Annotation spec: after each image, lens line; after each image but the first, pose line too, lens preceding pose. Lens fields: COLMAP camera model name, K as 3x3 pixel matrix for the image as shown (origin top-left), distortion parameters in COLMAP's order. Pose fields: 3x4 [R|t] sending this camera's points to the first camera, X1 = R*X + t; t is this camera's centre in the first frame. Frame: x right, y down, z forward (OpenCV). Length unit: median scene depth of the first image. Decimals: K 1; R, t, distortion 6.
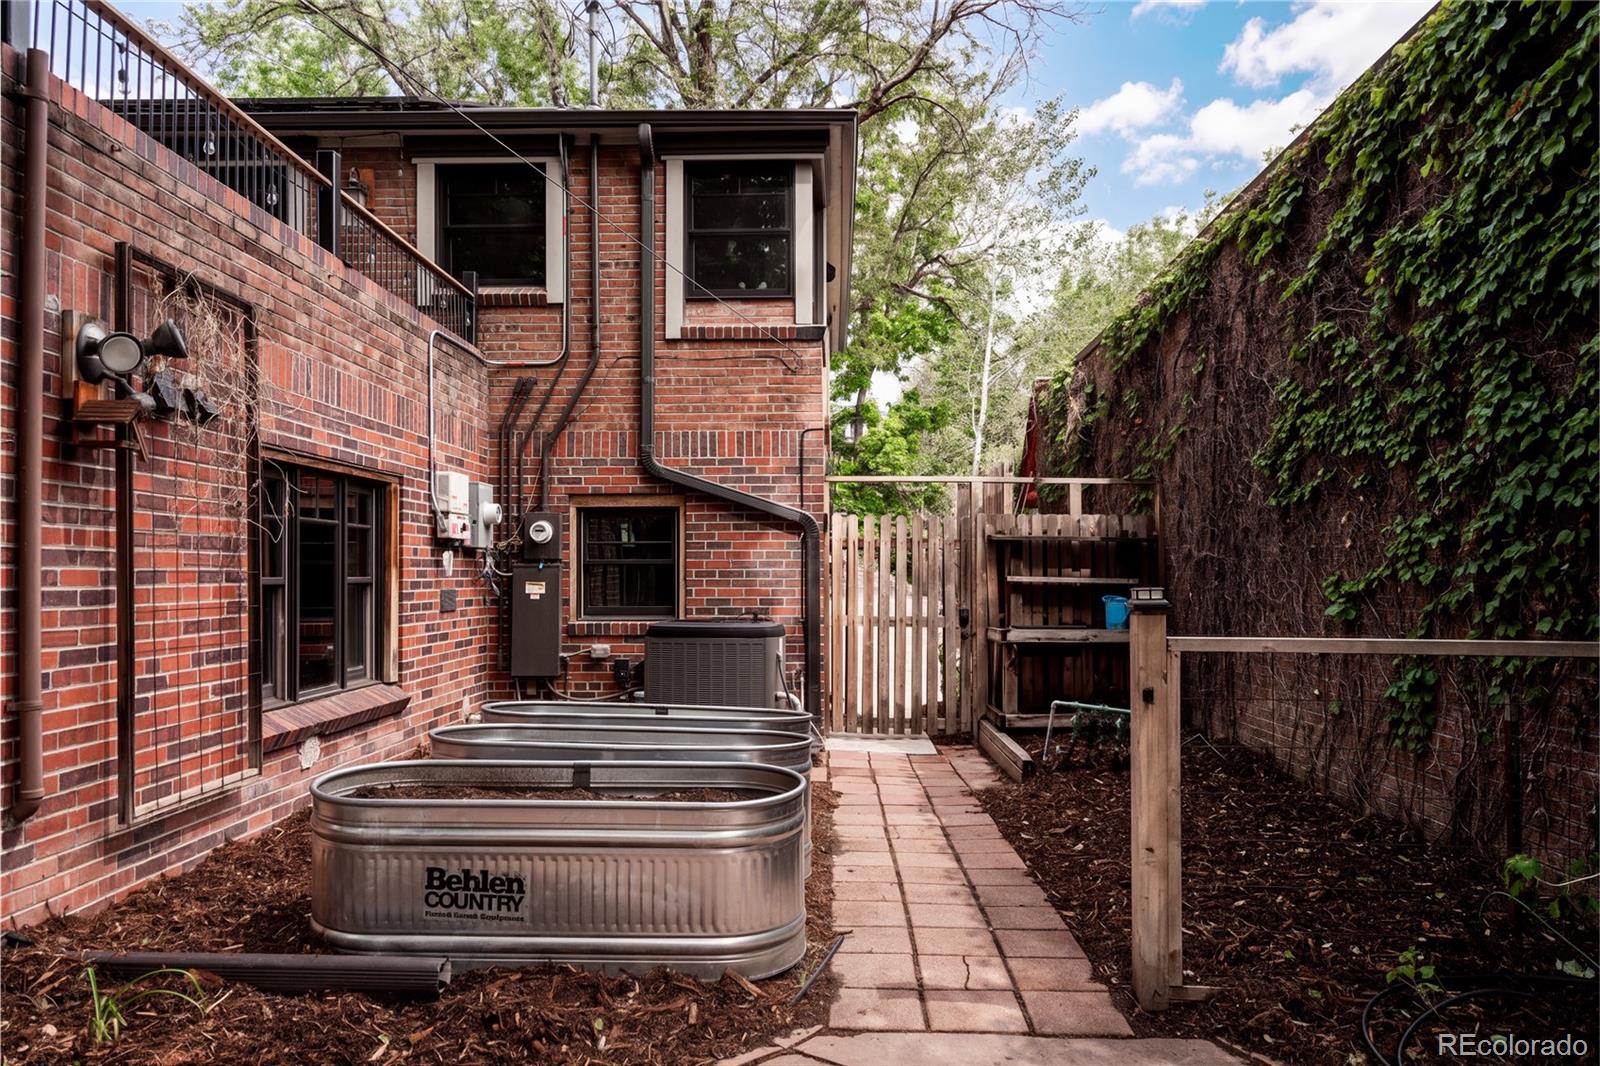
lens RADIAL K [[1108.4, 0, 798.1], [0, 1108.4, 559.2], [0, 0, 1]] dist [0.000775, 0.000505]
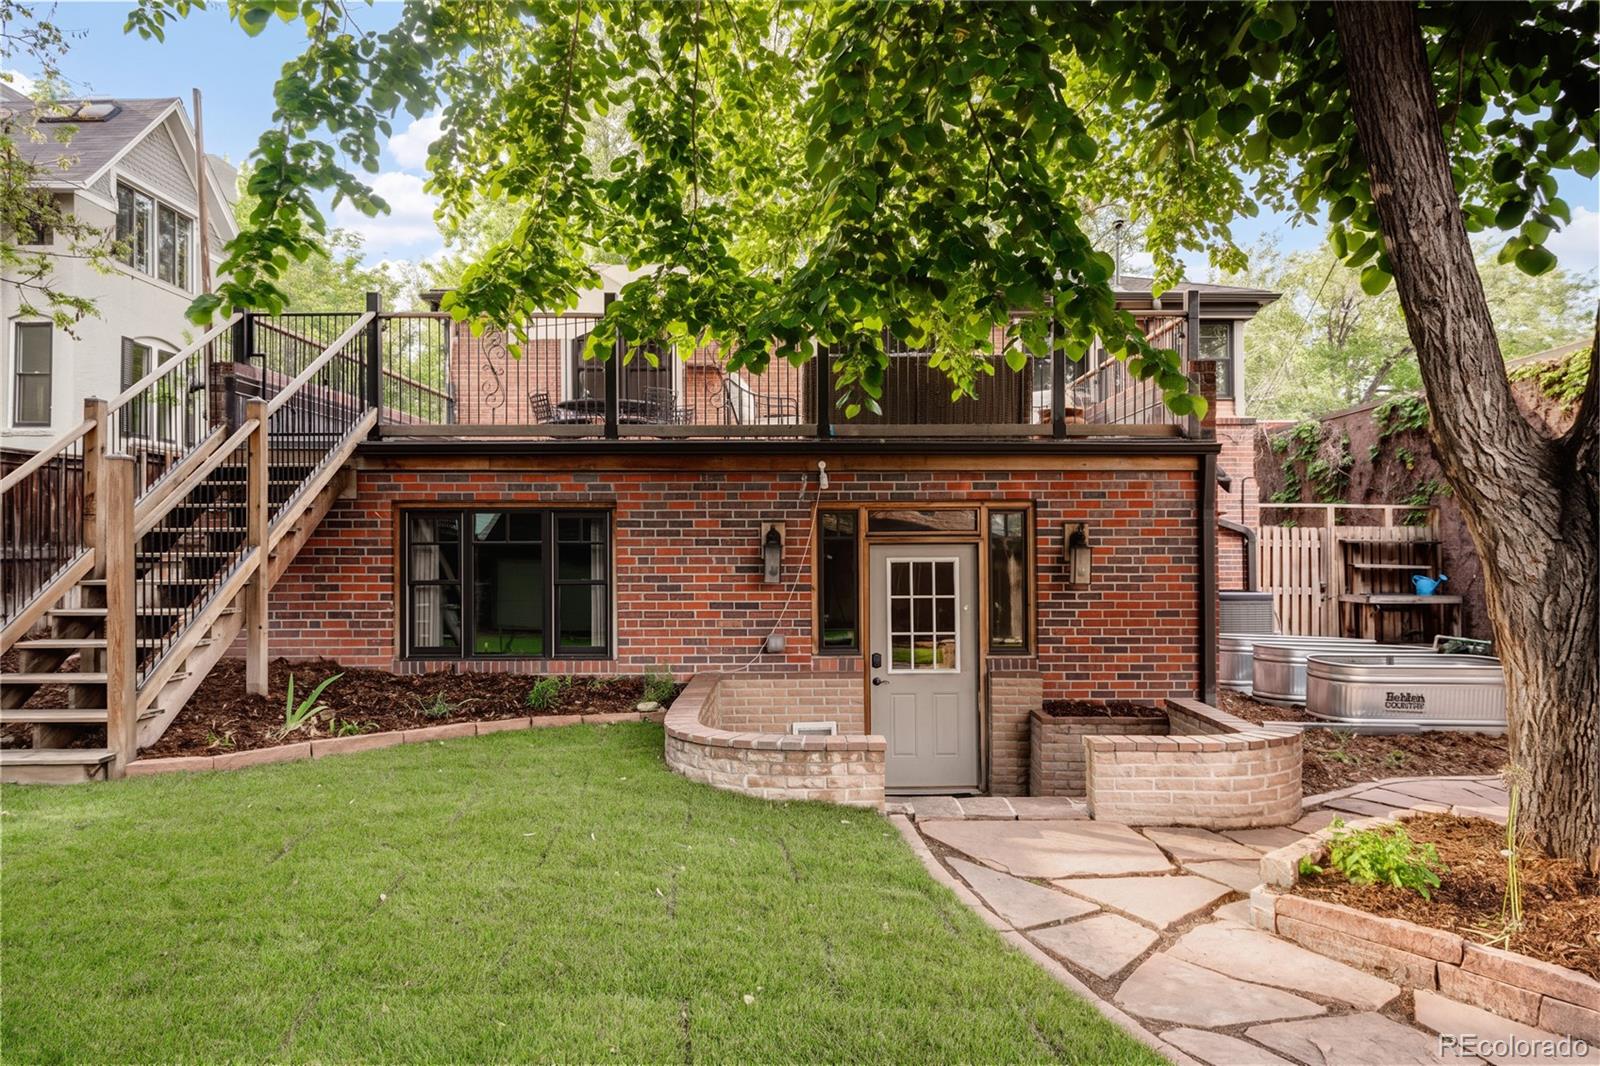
lens RADIAL K [[994.6, 0, 798.9], [0, 994.6, 533.6], [0, 0, 1]] dist [-0.006714, 0.000459]
pose [[0.999880, 0.002005, 0.015362, -0.714723], [-0.002090, 0.999983, 0.005498, -0.039327], [-0.015351, -0.005530, 0.999867, -0.519780]]
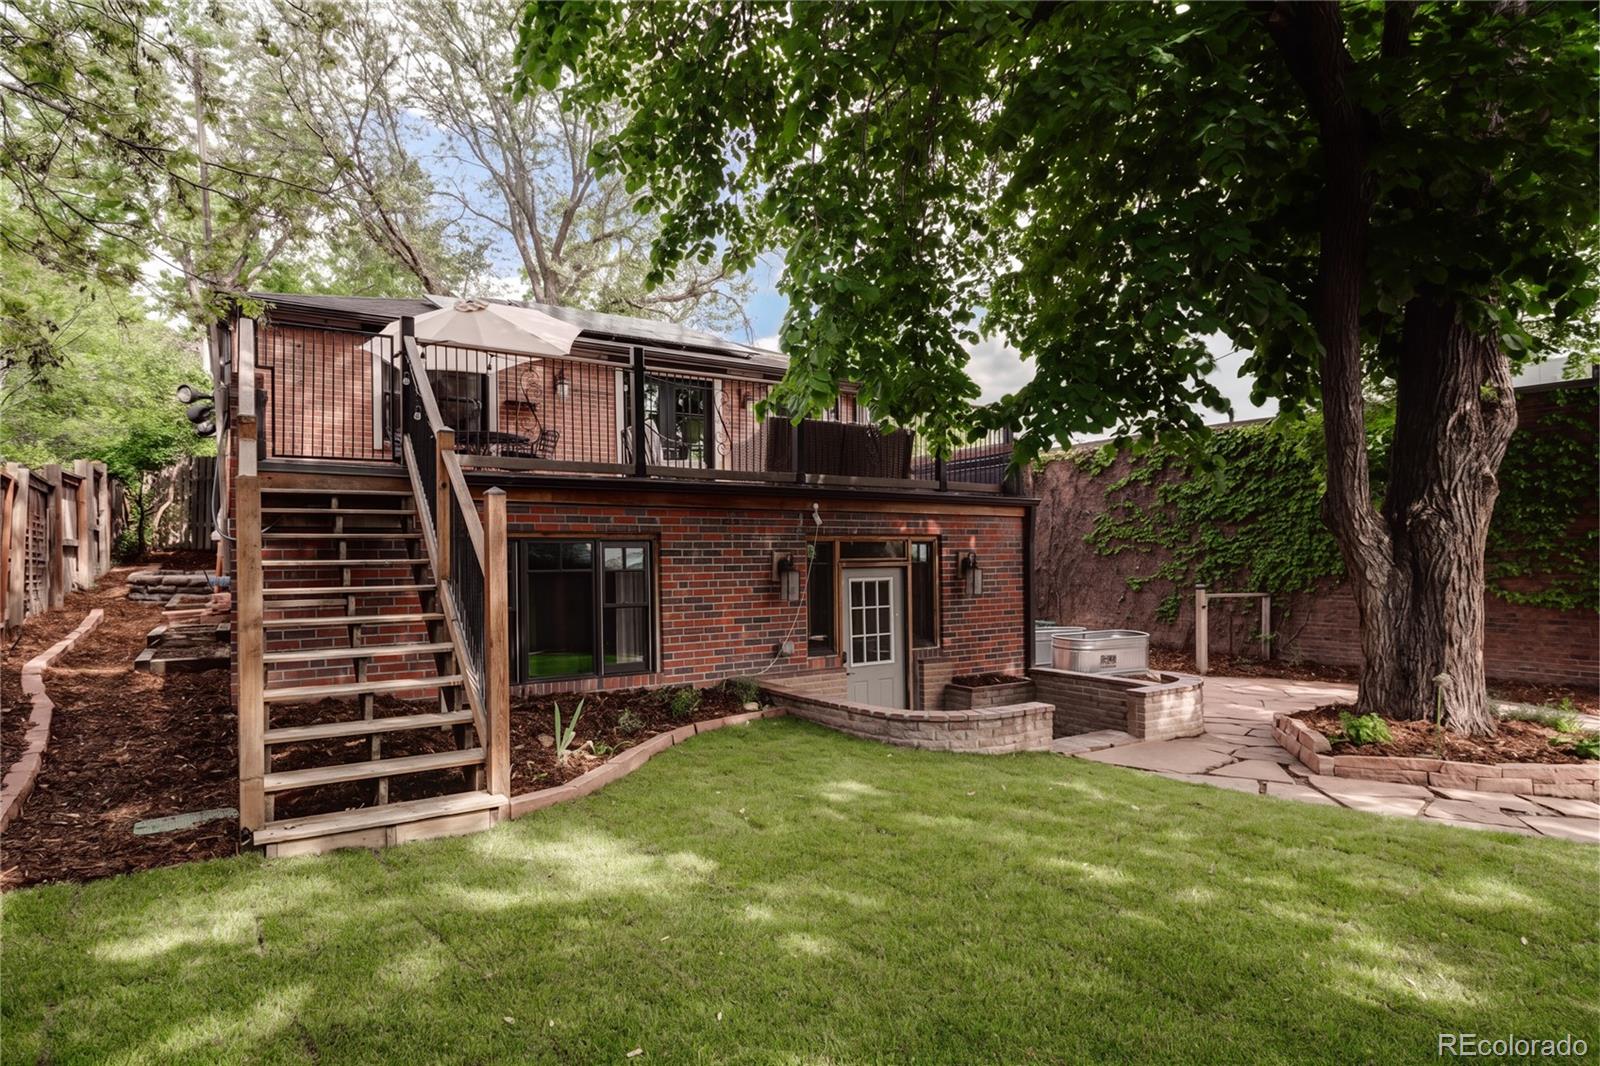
lens RADIAL K [[871.2, 0, 800.6], [0, 871.2, 542.1], [0, 0, 1]] dist [0.008770, 0.000195]
pose [[0.829689, 0.005260, 0.558201, -1.273841], [-0.002930, 0.999983, -0.005069, -0.050546], [-0.558218, 0.002571, 0.829691, -0.439753]]
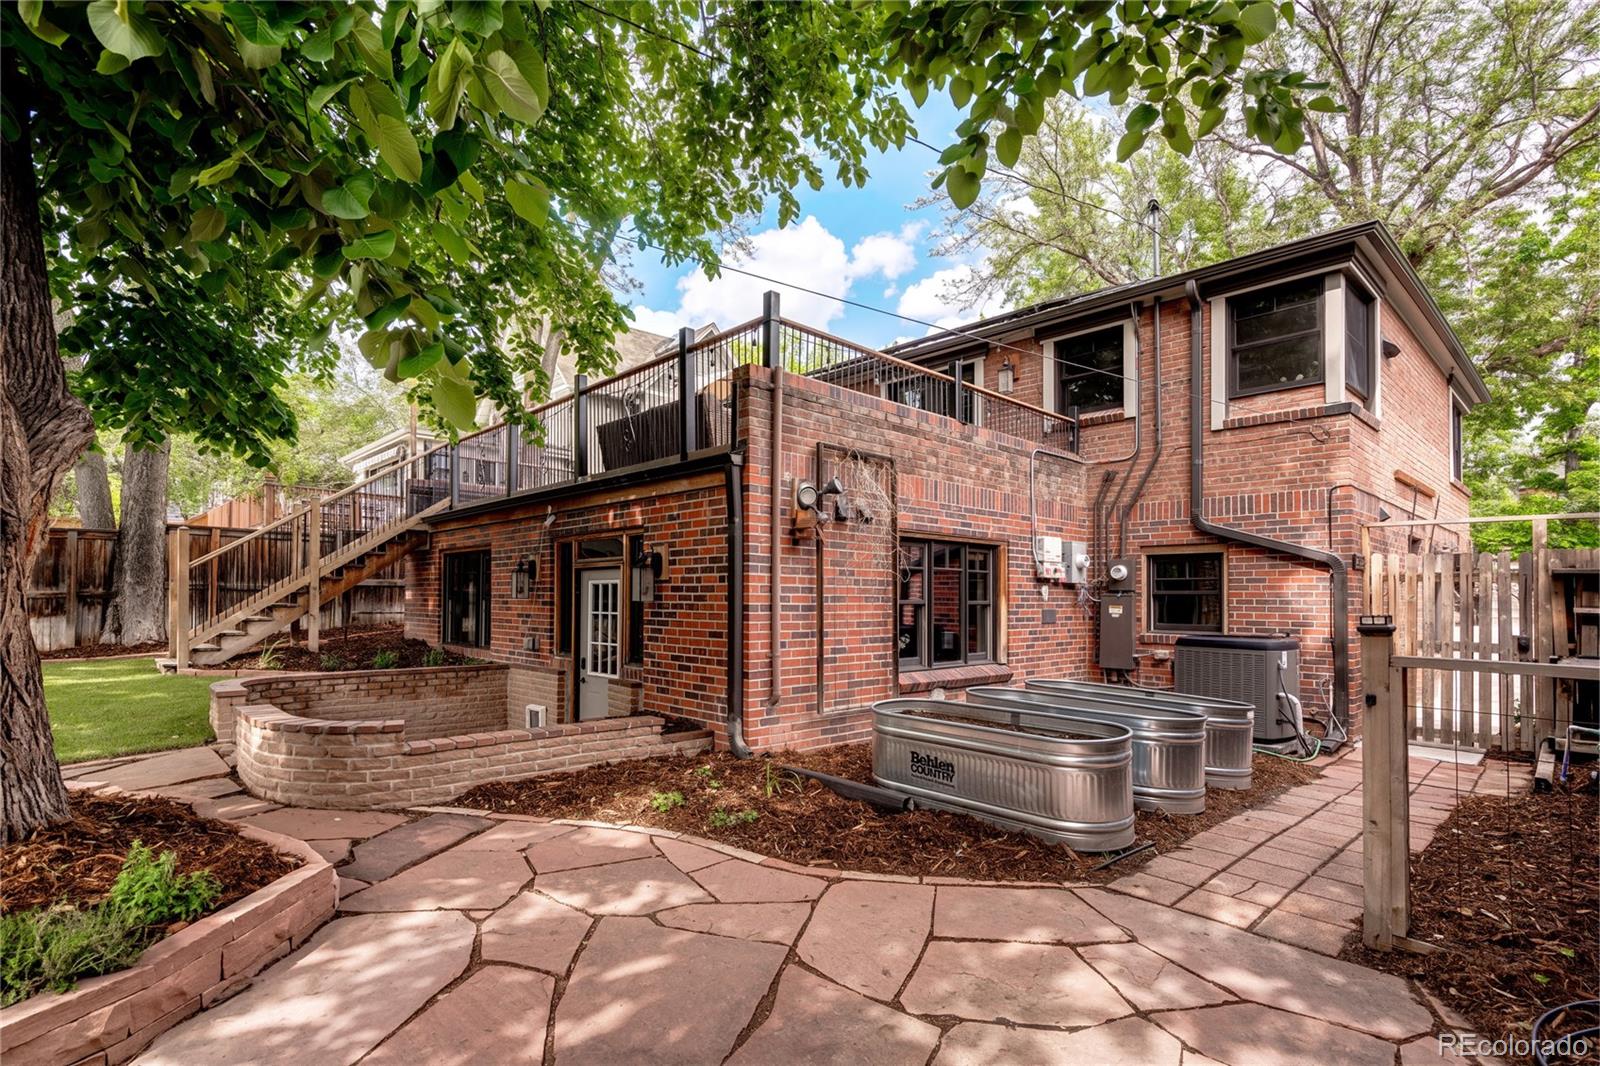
lens RADIAL K [[771.1, 0, 807.7], [0, 771.1, 591.7], [0, 0, 1]] dist [0.001868, 0.000928]
pose [[0.712495, 0.003610, -0.701668, 0.198861], [-0.001707, 0.999993, 0.003412, -0.001317], [0.701675, -0.001233, 0.712496, -0.034637]]
